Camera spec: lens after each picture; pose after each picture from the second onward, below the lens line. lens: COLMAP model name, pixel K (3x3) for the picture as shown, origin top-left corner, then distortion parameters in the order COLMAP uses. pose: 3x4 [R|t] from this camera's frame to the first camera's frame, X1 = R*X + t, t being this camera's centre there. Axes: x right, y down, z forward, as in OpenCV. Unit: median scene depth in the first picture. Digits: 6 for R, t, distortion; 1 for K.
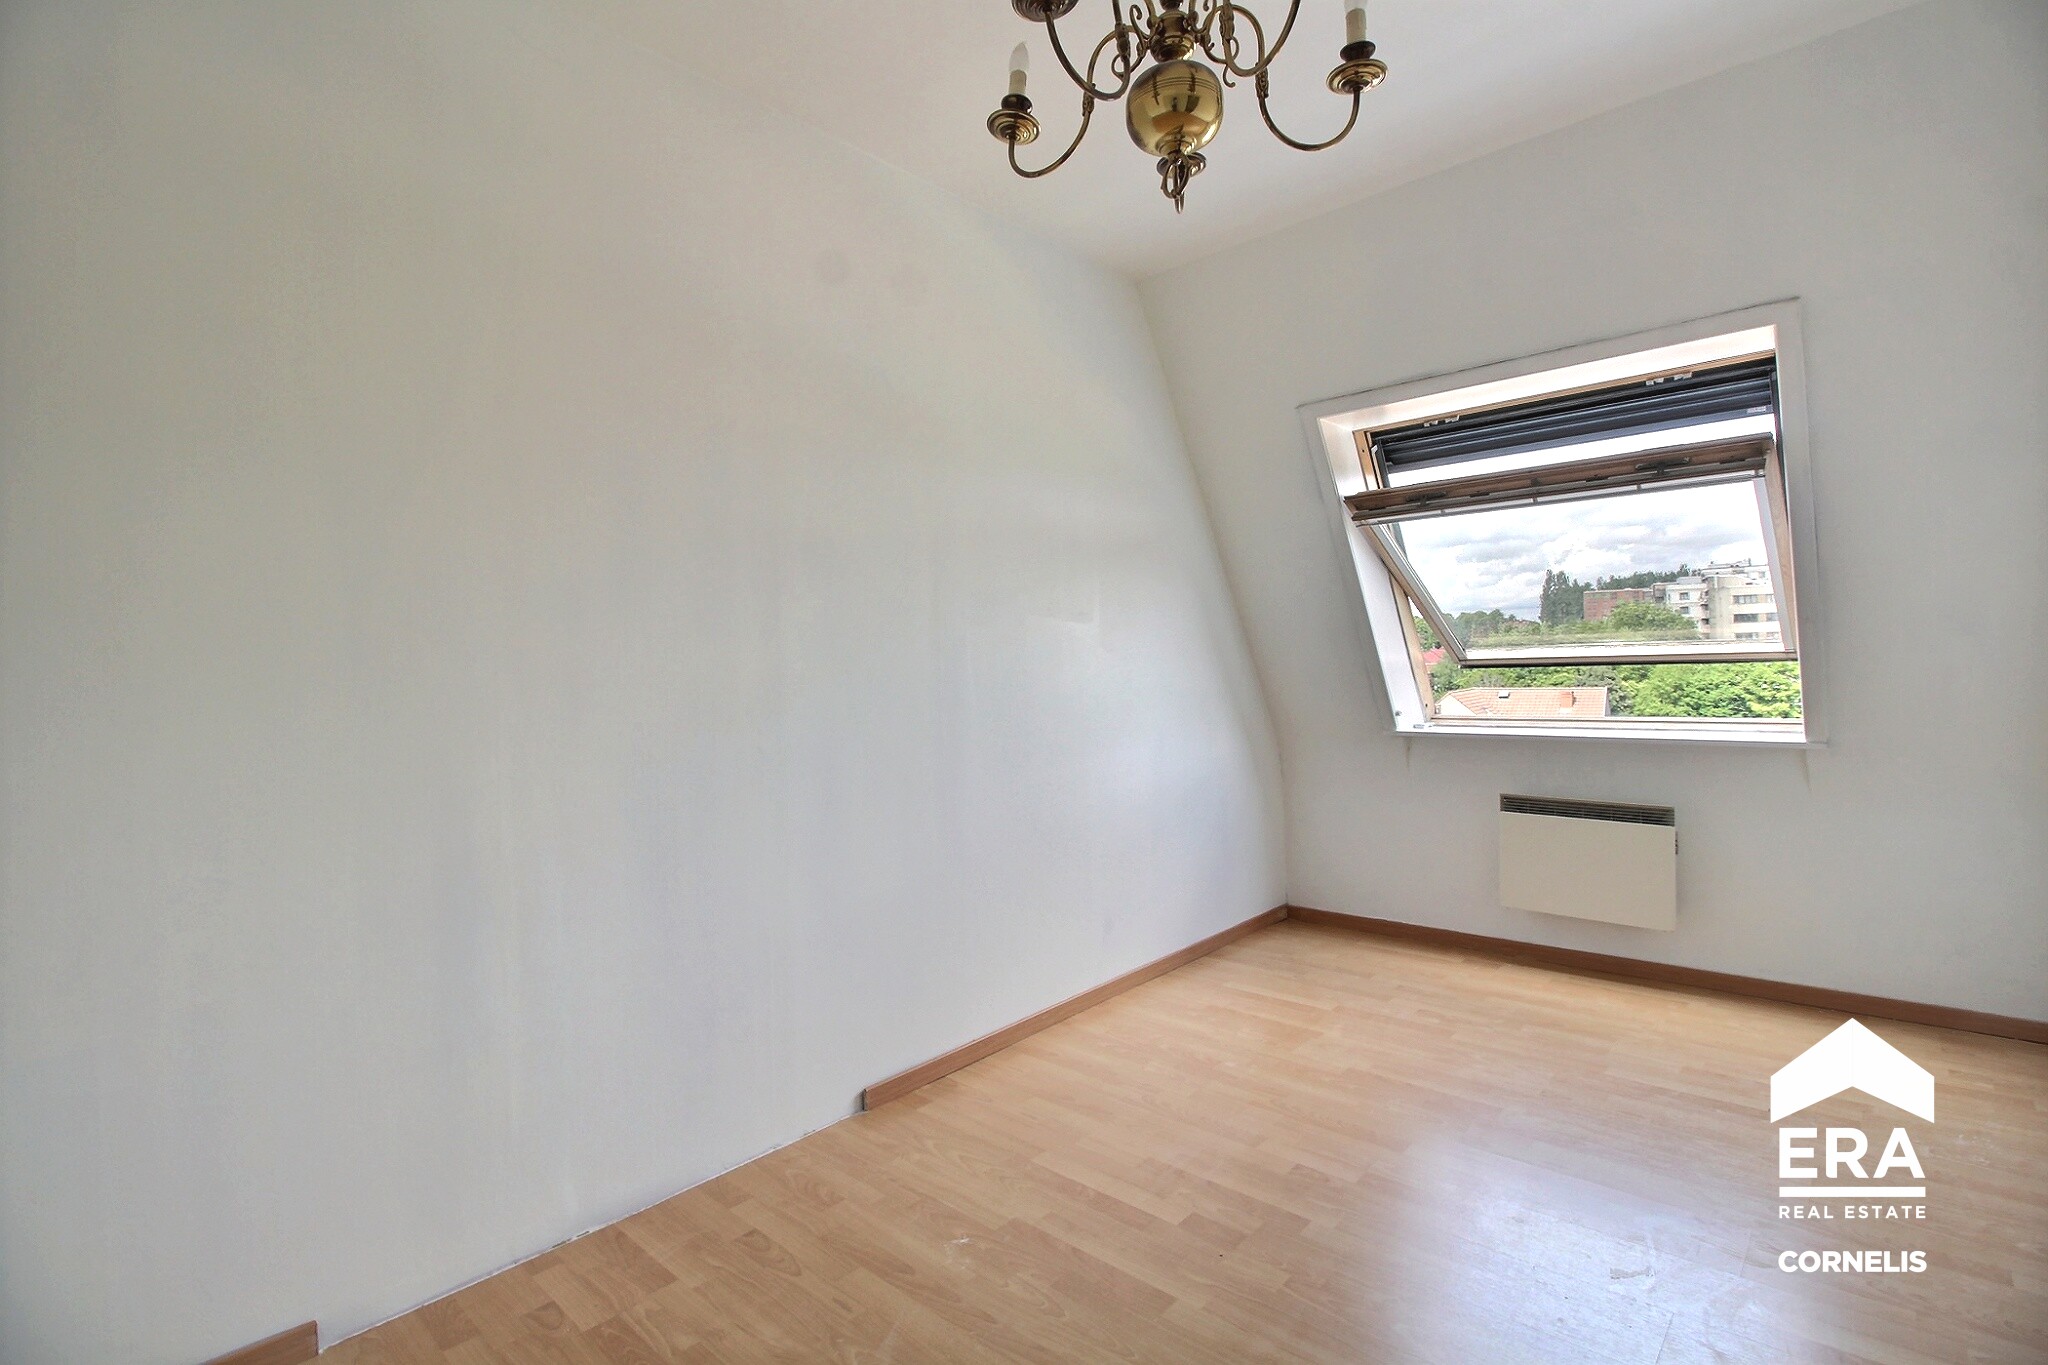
lens RADIAL K [[950.5, 0, 1024.0], [0, 950.5, 682.5], [0, 0, 1]] dist [0.012431, -0.000038]
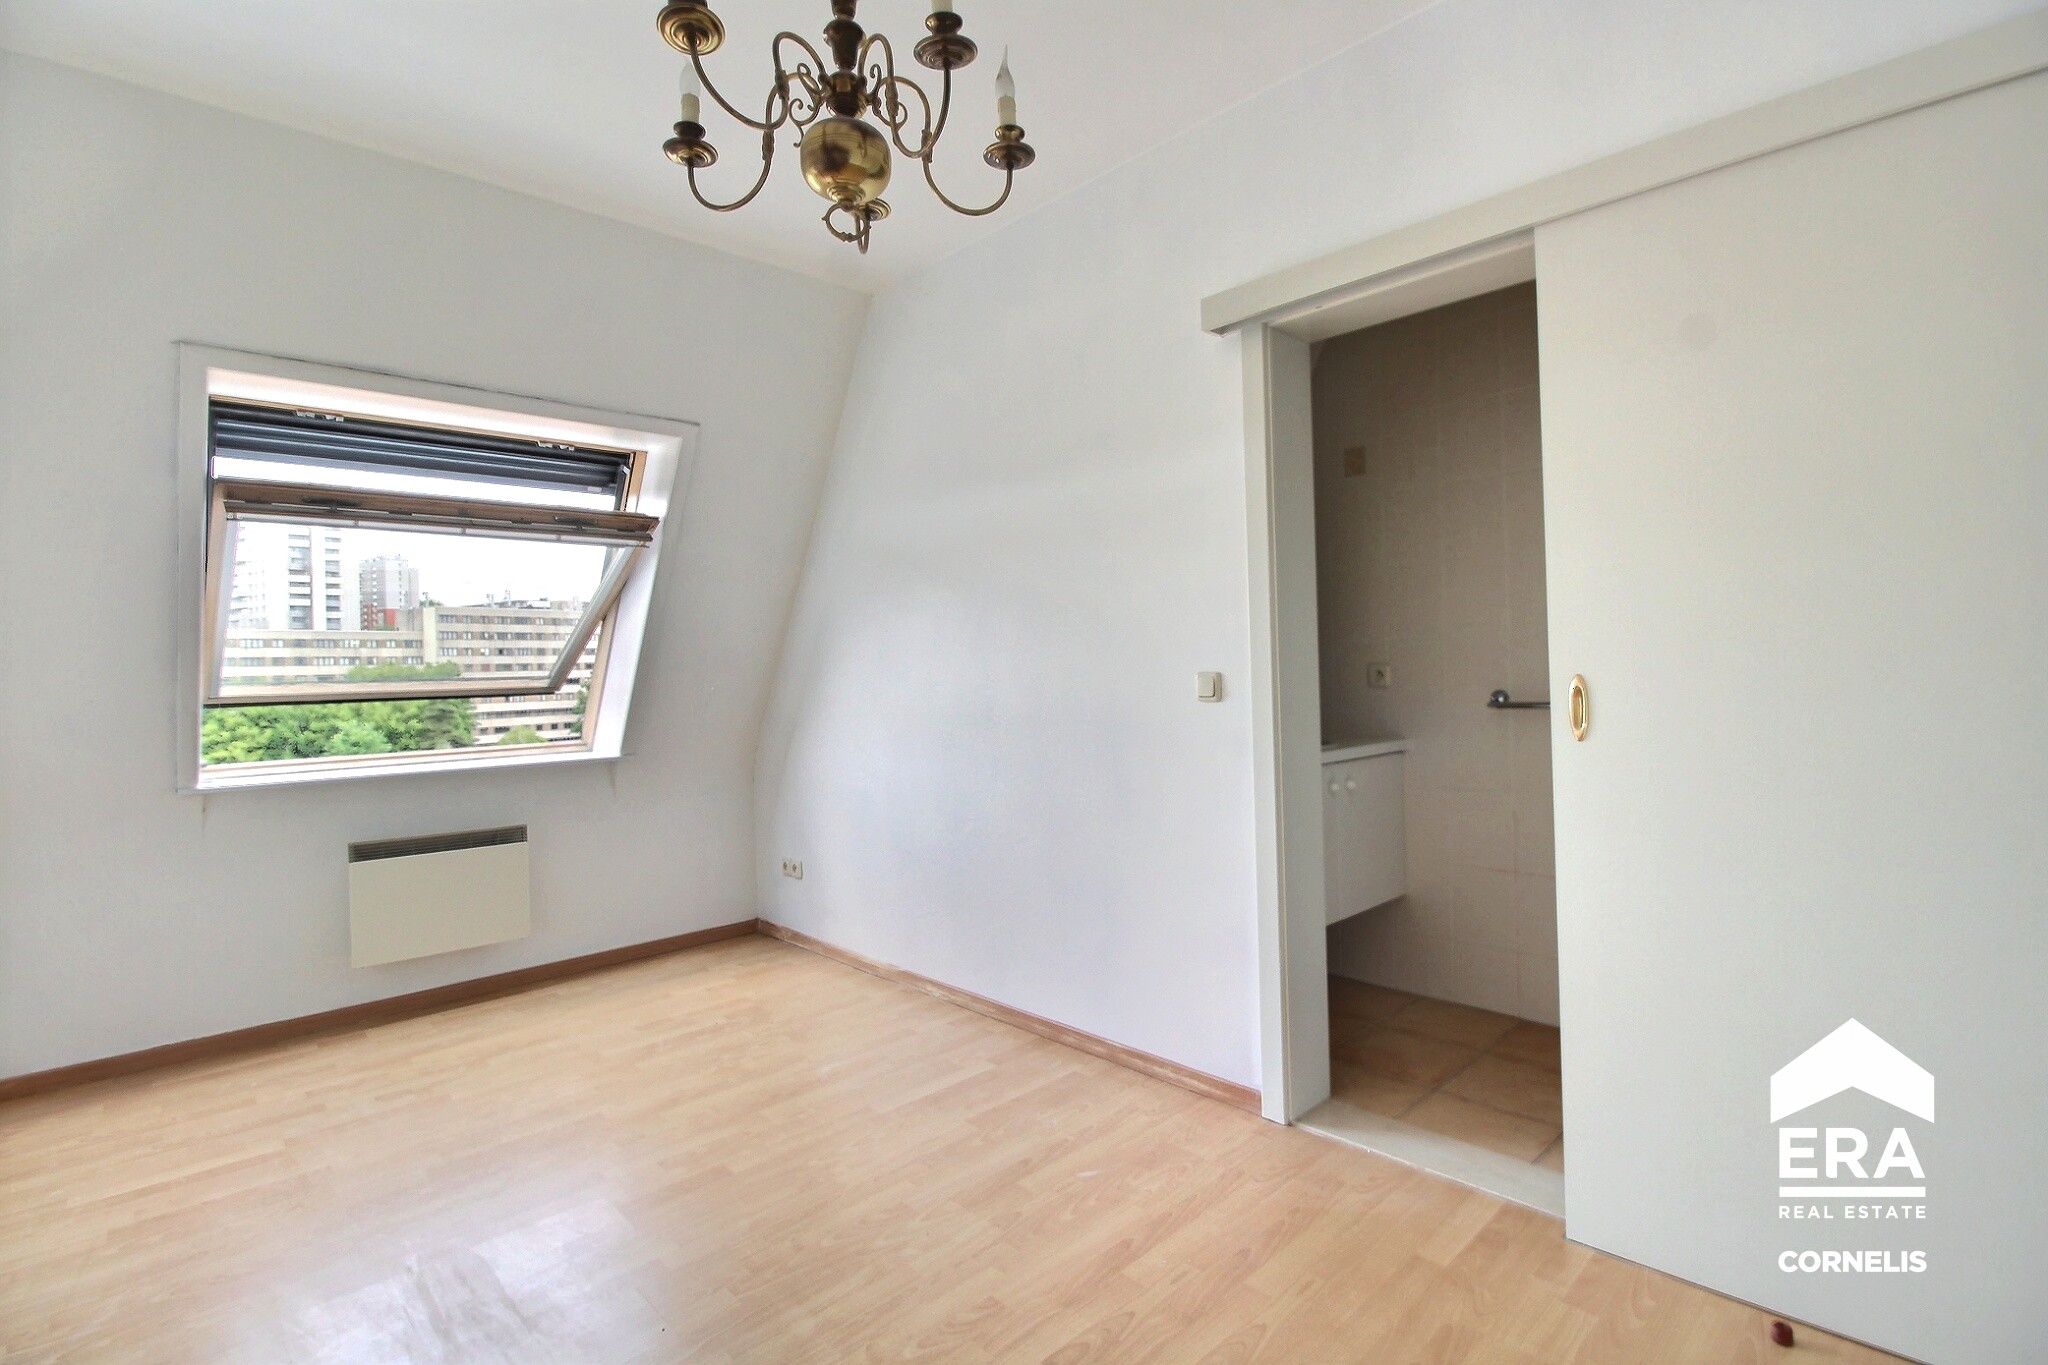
lens RADIAL K [[953.0, 0, 1024.0], [0, 953.0, 682.5], [0, 0, 1]] dist [-0.000594, -0.022295]
pose [[0.076049, 0.011480, 0.997038, -0.387434], [0.042552, 0.998985, -0.014748, 0.006543], [-0.996196, 0.043548, 0.075483, 0.335526]]
